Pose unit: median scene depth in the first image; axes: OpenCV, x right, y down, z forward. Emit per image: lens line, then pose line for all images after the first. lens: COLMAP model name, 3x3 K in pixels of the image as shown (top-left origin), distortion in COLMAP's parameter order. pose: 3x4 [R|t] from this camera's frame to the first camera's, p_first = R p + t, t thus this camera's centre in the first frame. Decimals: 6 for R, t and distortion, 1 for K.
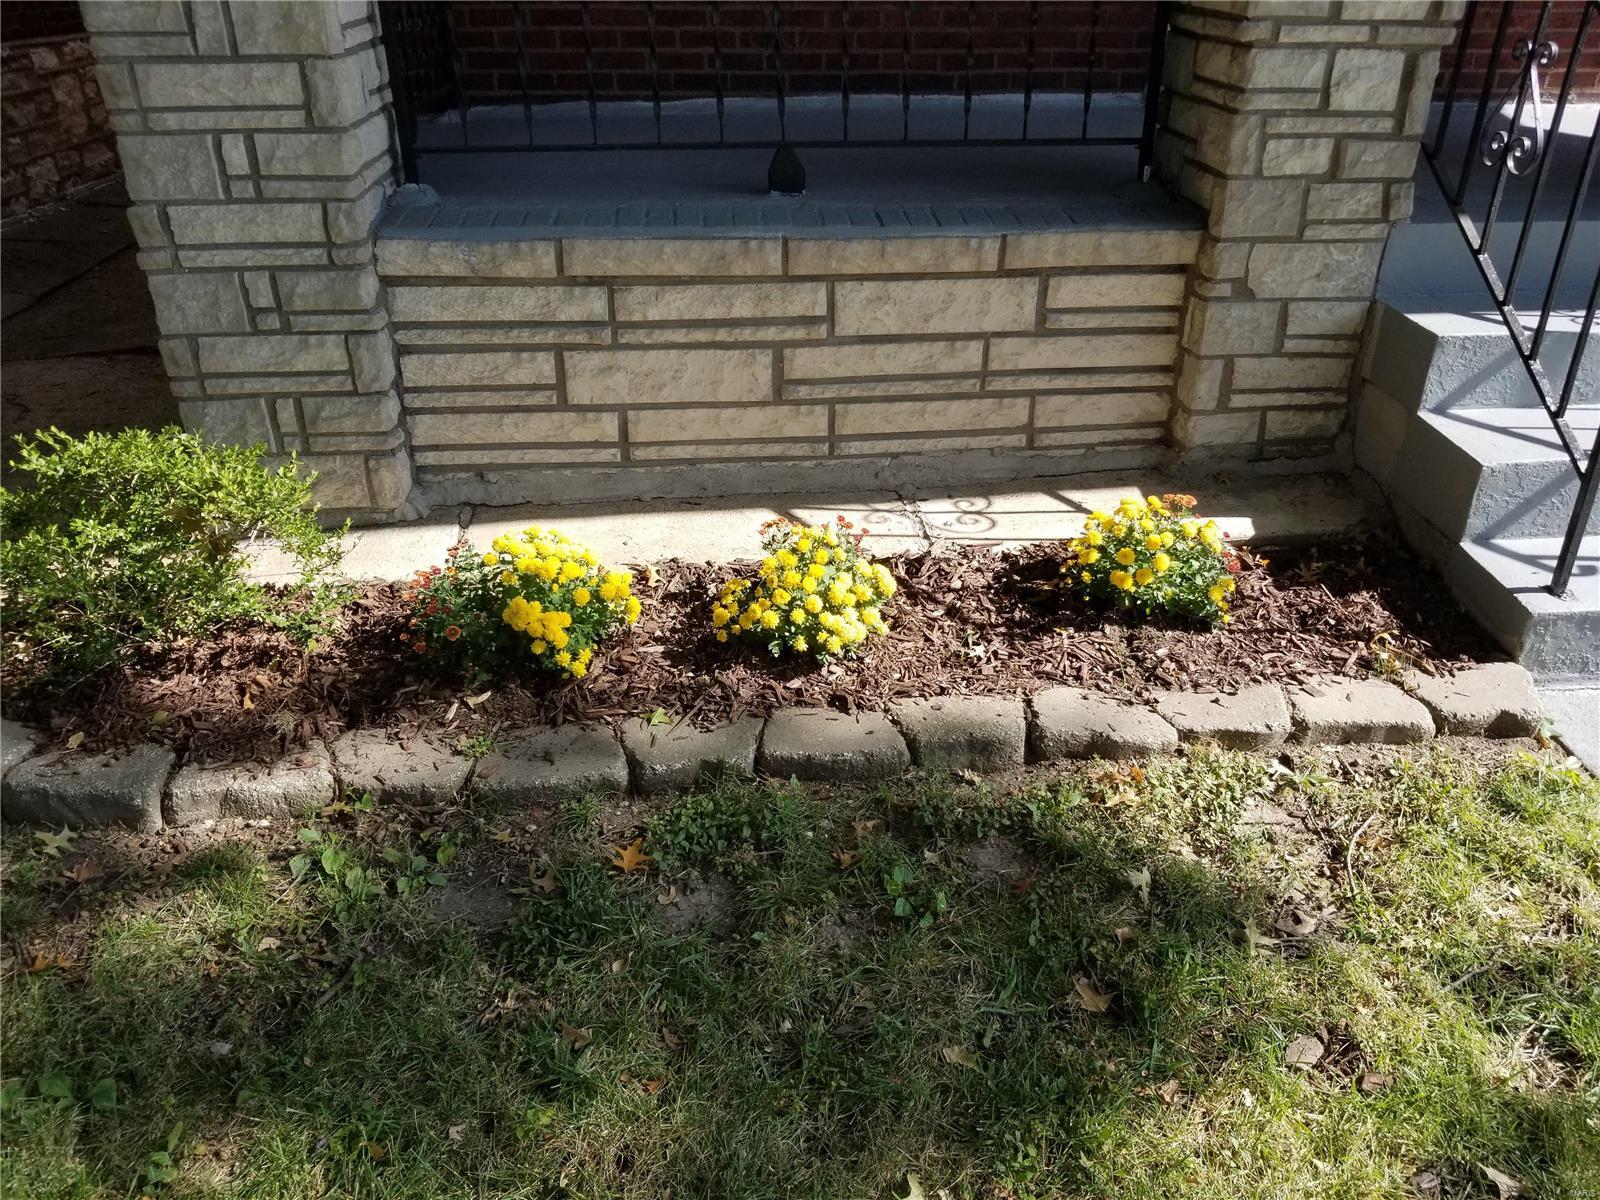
lens RADIAL K [[1256.8, 0, 833.3], [0, 1256.8, 576.7], [0, 0, 1]] dist [0.070368, -0.114902]
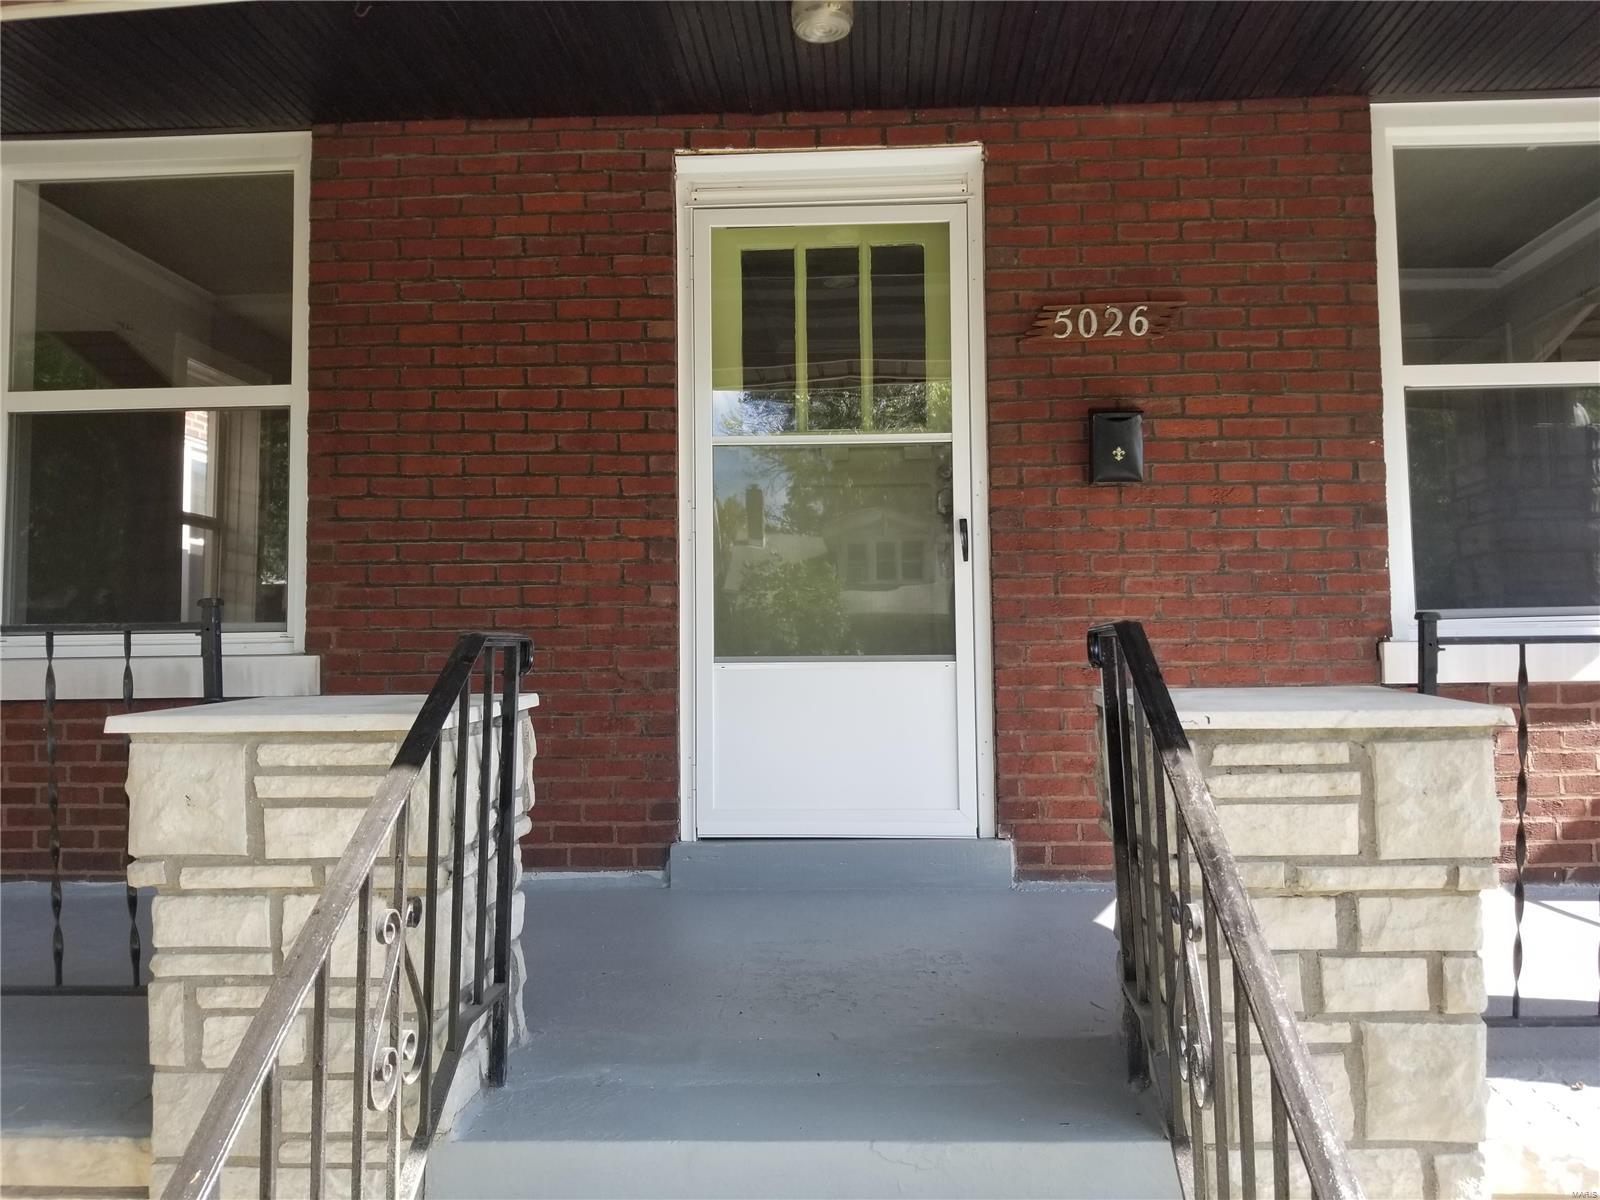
lens RADIAL K [[1266.8, 0, 824.7], [0, 1266.8, 574.9], [0, 0, 1]] dist [-0.002544, -0.006548]
pose [[0.986347, -0.033492, -0.161238, 0.764743], [-0.052677, 0.863492, -0.501604, -0.214640], [0.156027, 0.503249, 0.849939, 0.328152]]
